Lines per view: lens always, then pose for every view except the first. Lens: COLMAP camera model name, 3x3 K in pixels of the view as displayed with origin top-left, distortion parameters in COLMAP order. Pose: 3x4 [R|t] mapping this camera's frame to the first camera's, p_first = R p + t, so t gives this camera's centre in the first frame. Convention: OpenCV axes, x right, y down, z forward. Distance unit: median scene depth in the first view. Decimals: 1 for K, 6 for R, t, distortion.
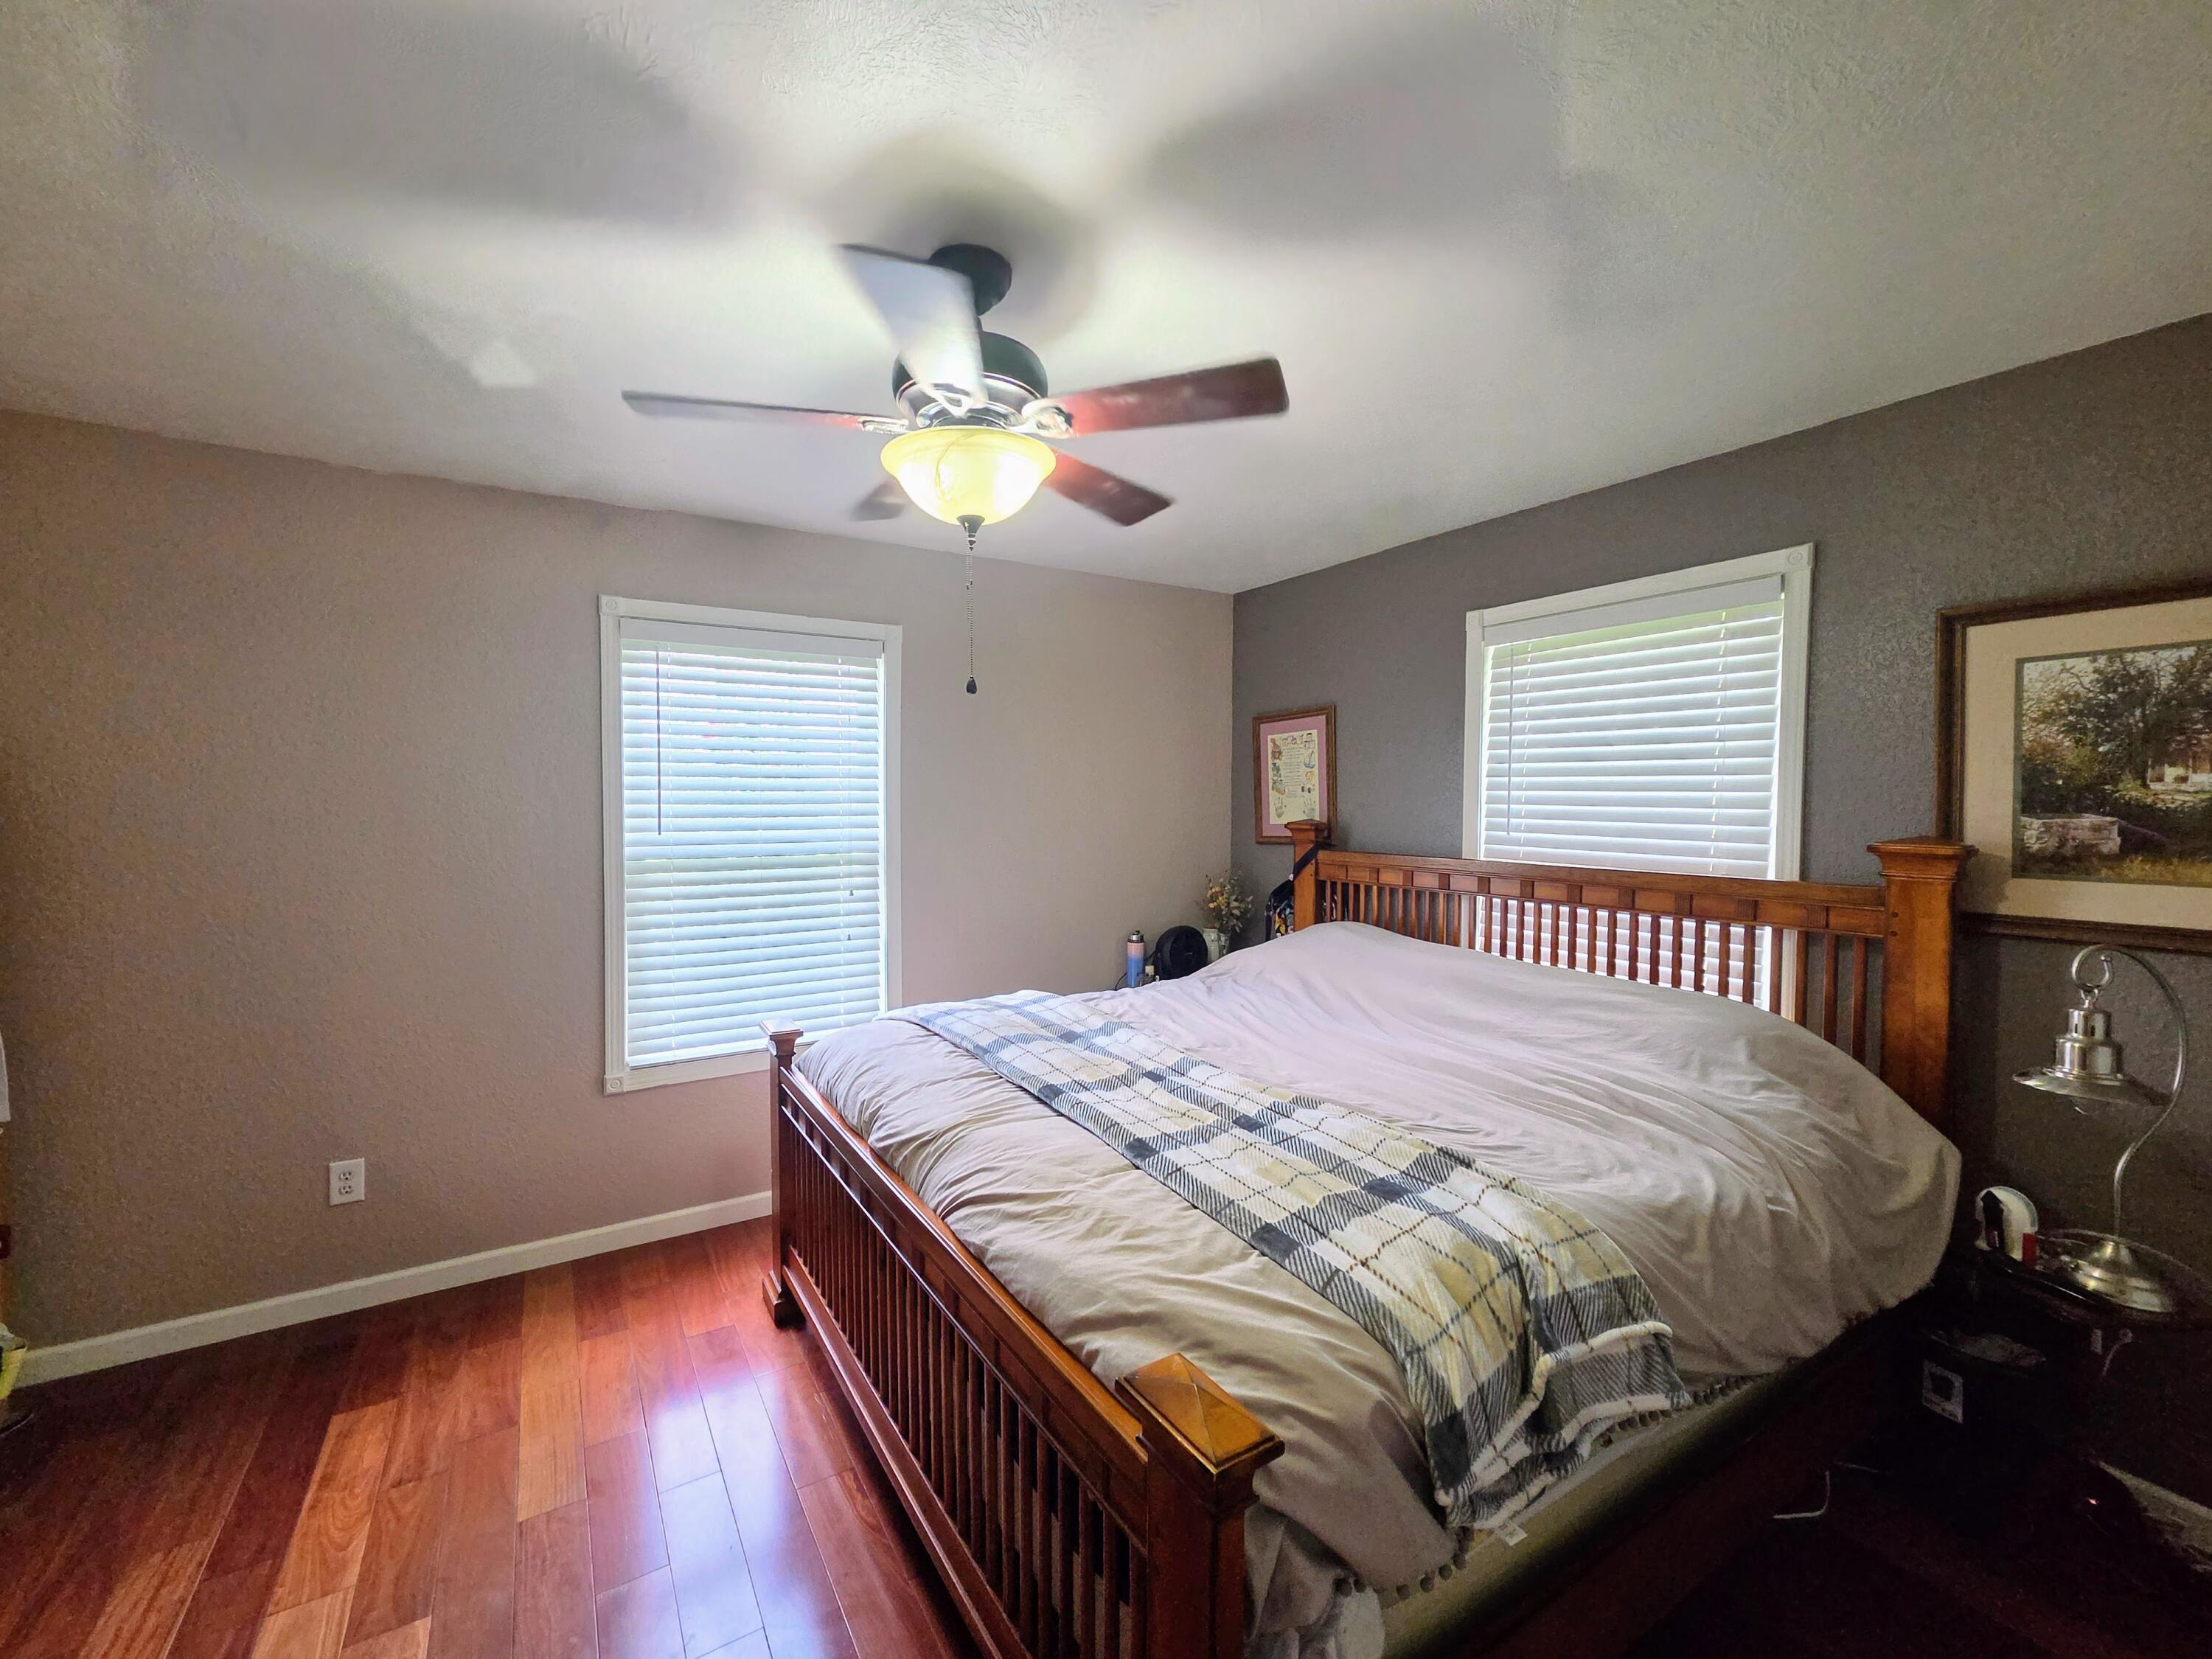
lens RADIAL K [[906.1, 0, 1087.0], [0, 906.1, 832.1], [0, 0, 1]] dist [0.001911, 0.000532]
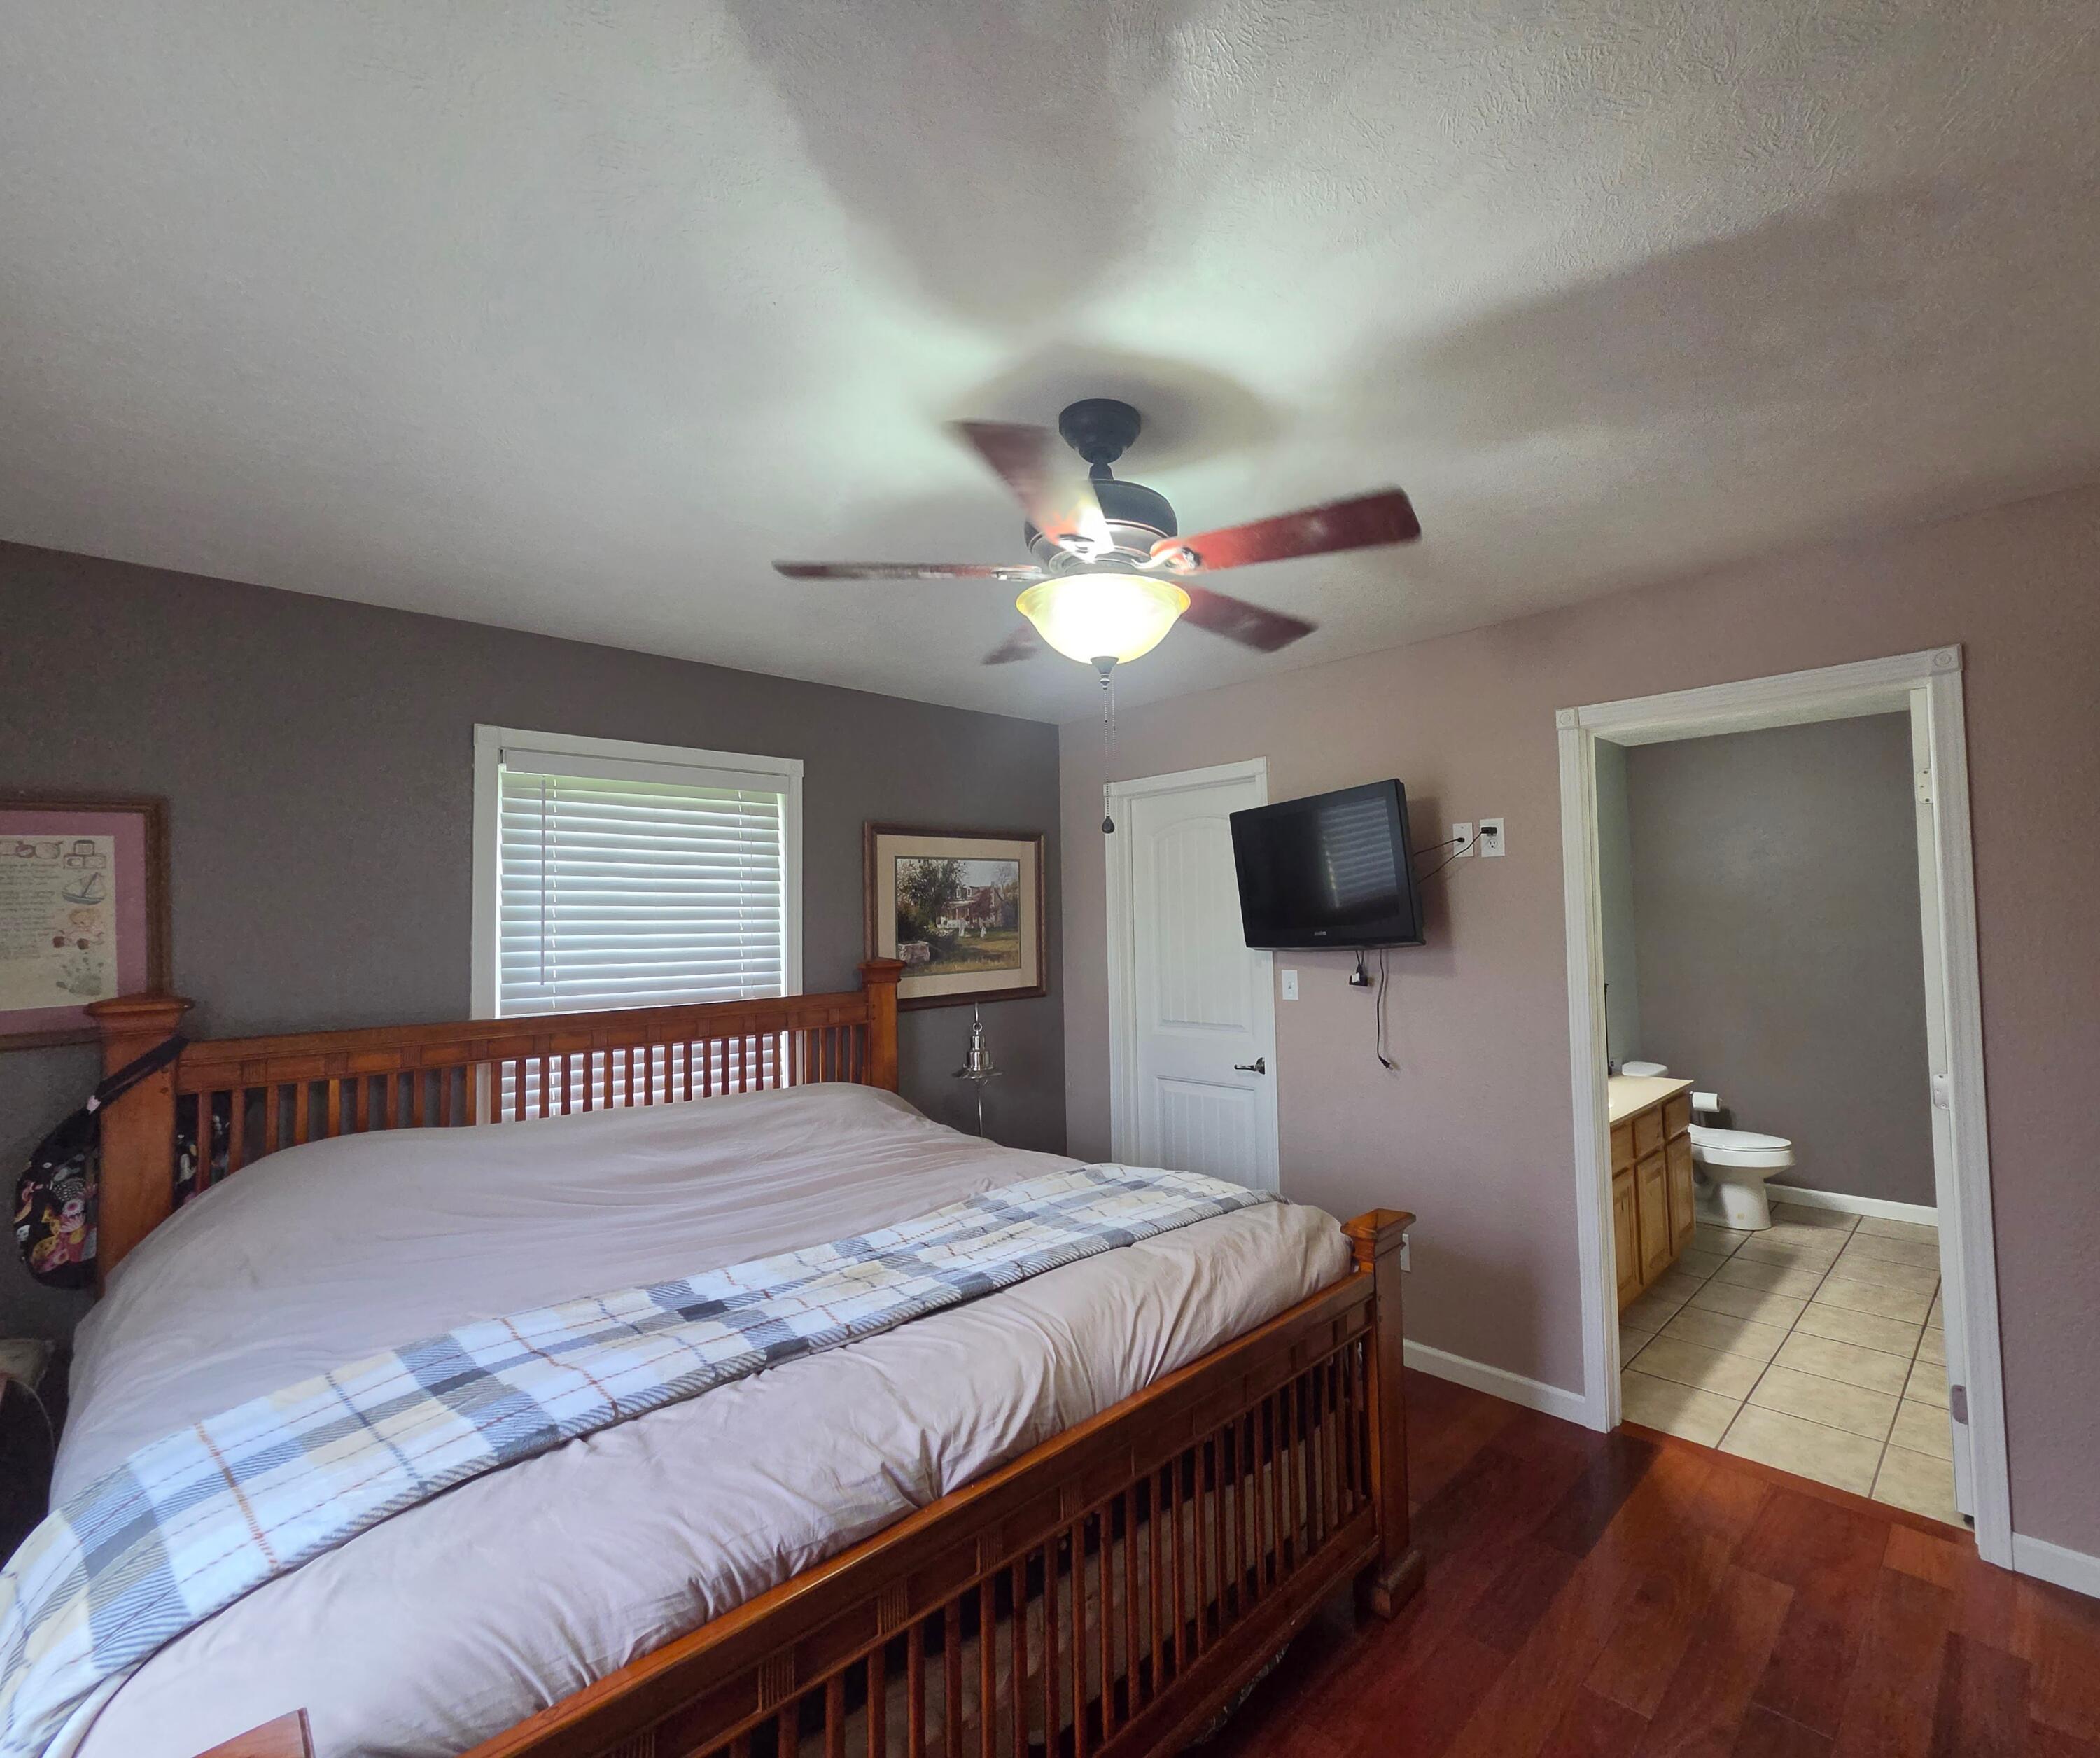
lens RADIAL K [[964.8, 0, 1149.4], [0, 964.8, 882.2], [0, 0, 1]] dist [0.004160, 0.000730]
pose [[-0.266000, 0.042445, 0.963038, -0.822337], [0.059125, 0.997868, -0.027649, -0.048060], [-0.962158, 0.049585, -0.267943, 0.889027]]
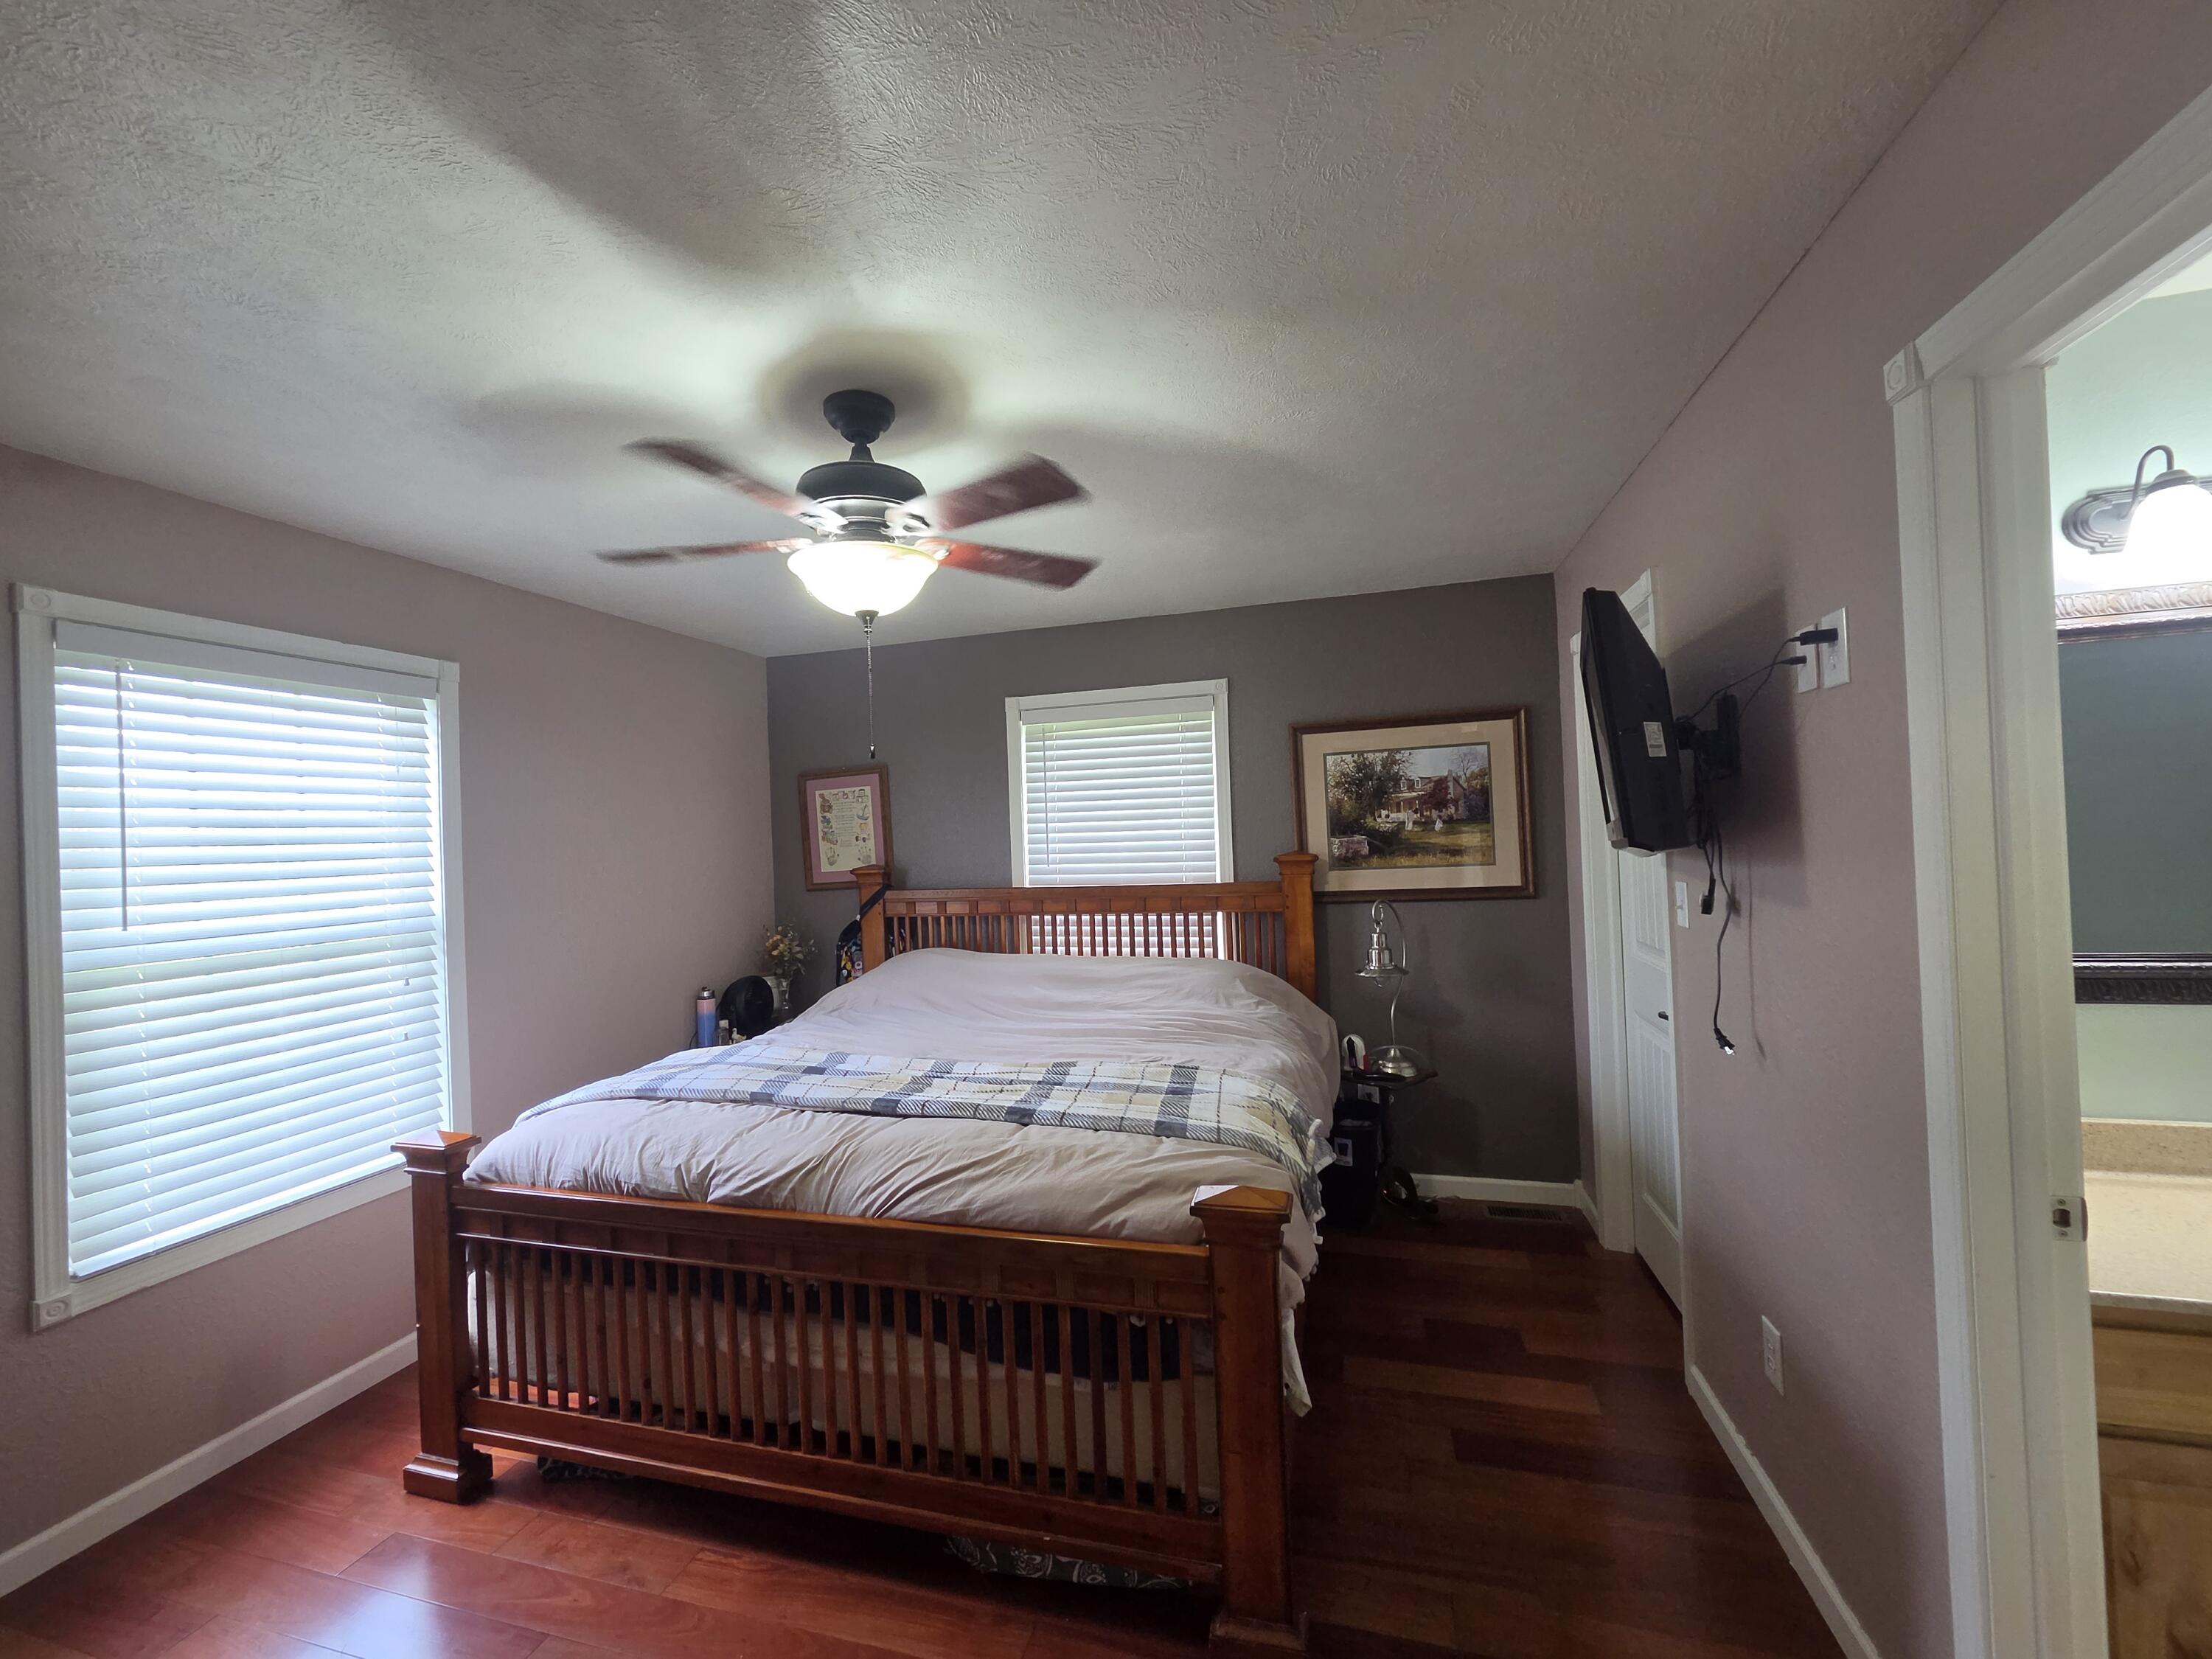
lens RADIAL K [[906.1, 0, 1087.0], [0, 906.1, 836.9], [0, 0, 1]] dist [0.001911, 0.000532]
pose [[0.739925, -0.031215, 0.671964, -0.512196], [0.065967, 0.997475, -0.026303, -0.002454], [-0.669447, 0.063790, 0.740116, -0.036427]]
